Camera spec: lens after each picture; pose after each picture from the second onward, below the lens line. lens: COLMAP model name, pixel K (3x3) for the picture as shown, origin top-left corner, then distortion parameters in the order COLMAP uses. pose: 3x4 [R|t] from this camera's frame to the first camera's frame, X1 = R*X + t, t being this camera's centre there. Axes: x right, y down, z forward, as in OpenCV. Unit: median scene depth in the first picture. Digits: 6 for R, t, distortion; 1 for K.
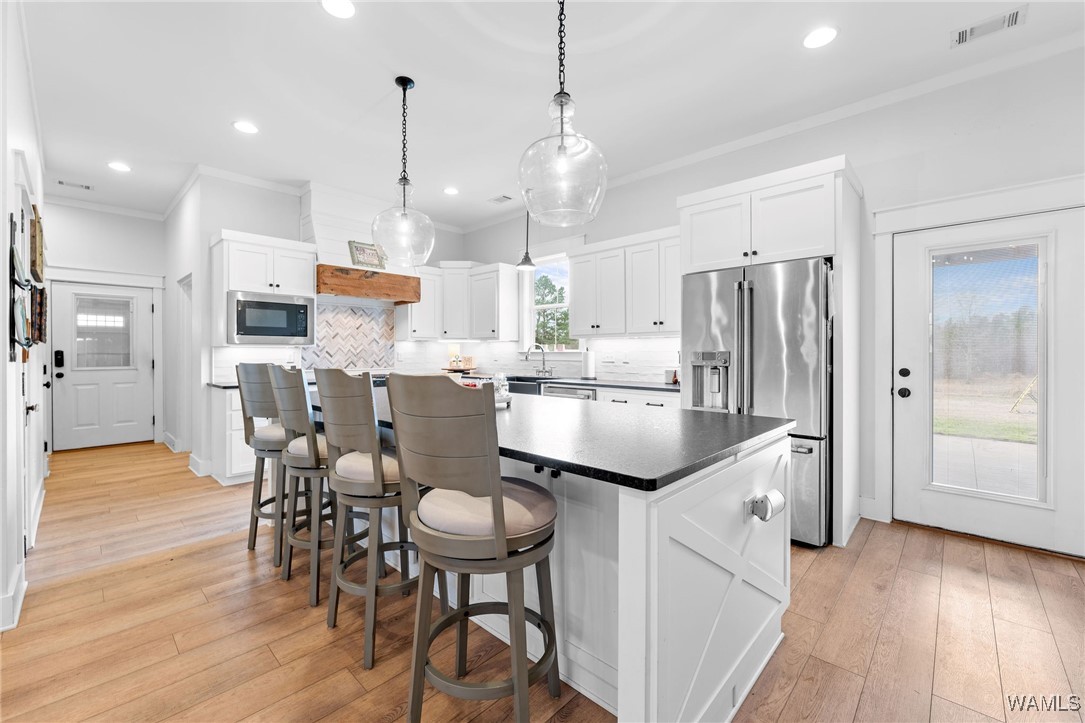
lens RADIAL K [[440.7, 0, 542.0], [0, 440.7, 355.5], [0, 0, 1]] dist [-0.000370, -0.000015]
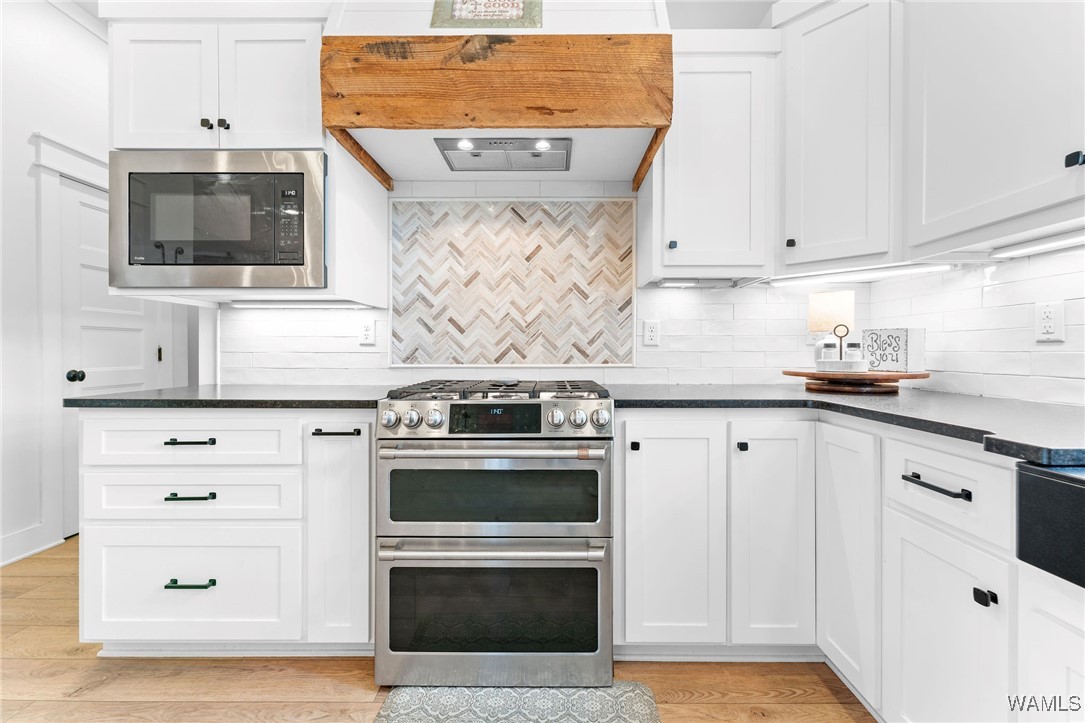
lens RADIAL K [[438.5, 0, 542.9], [0, 438.5, 348.5], [0, 0, 1]] dist [0.000061, 0.000041]
pose [[0.676341, -0.004321, -0.736576, -0.144476], [-0.004705, 0.999937, -0.010187, 0.023153], [0.736574, 0.010355, 0.676278, 0.839430]]
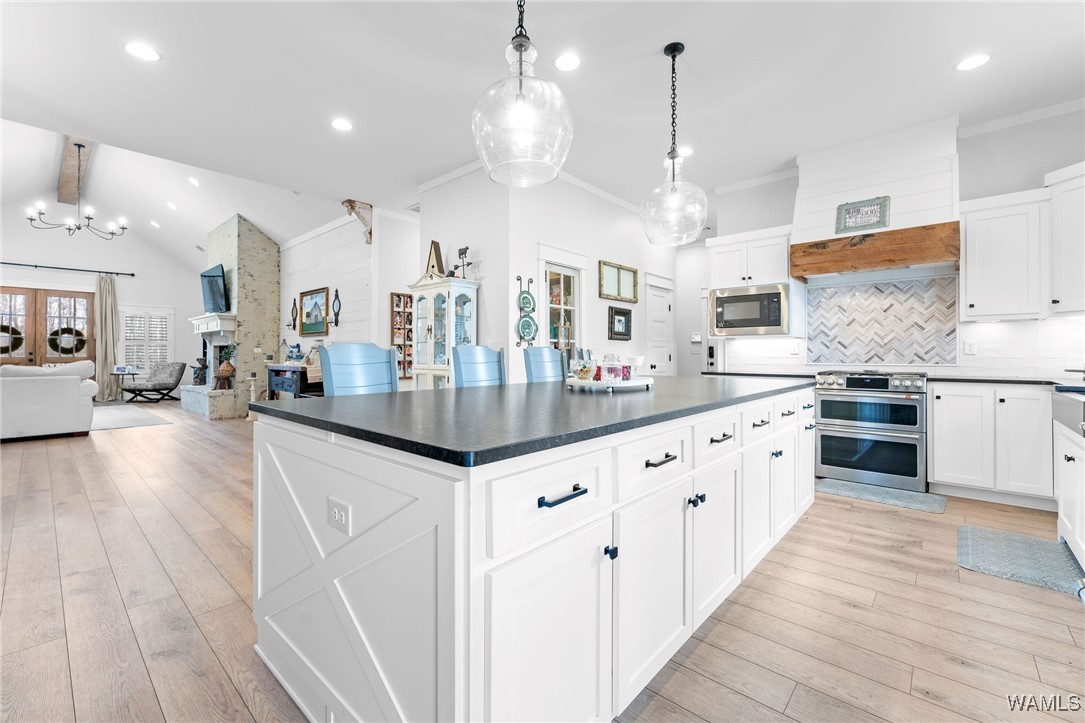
lens RADIAL K [[454.9, 0, 539.0], [0, 454.9, 351.7], [0, 0, 1]] dist [-0.002019, -0.000216]
pose [[0.028856, -0.005713, -0.999567, 0.391664], [-0.006333, 0.999963, -0.005898, 0.020068], [0.999564, 0.006500, 0.028819, 0.421646]]
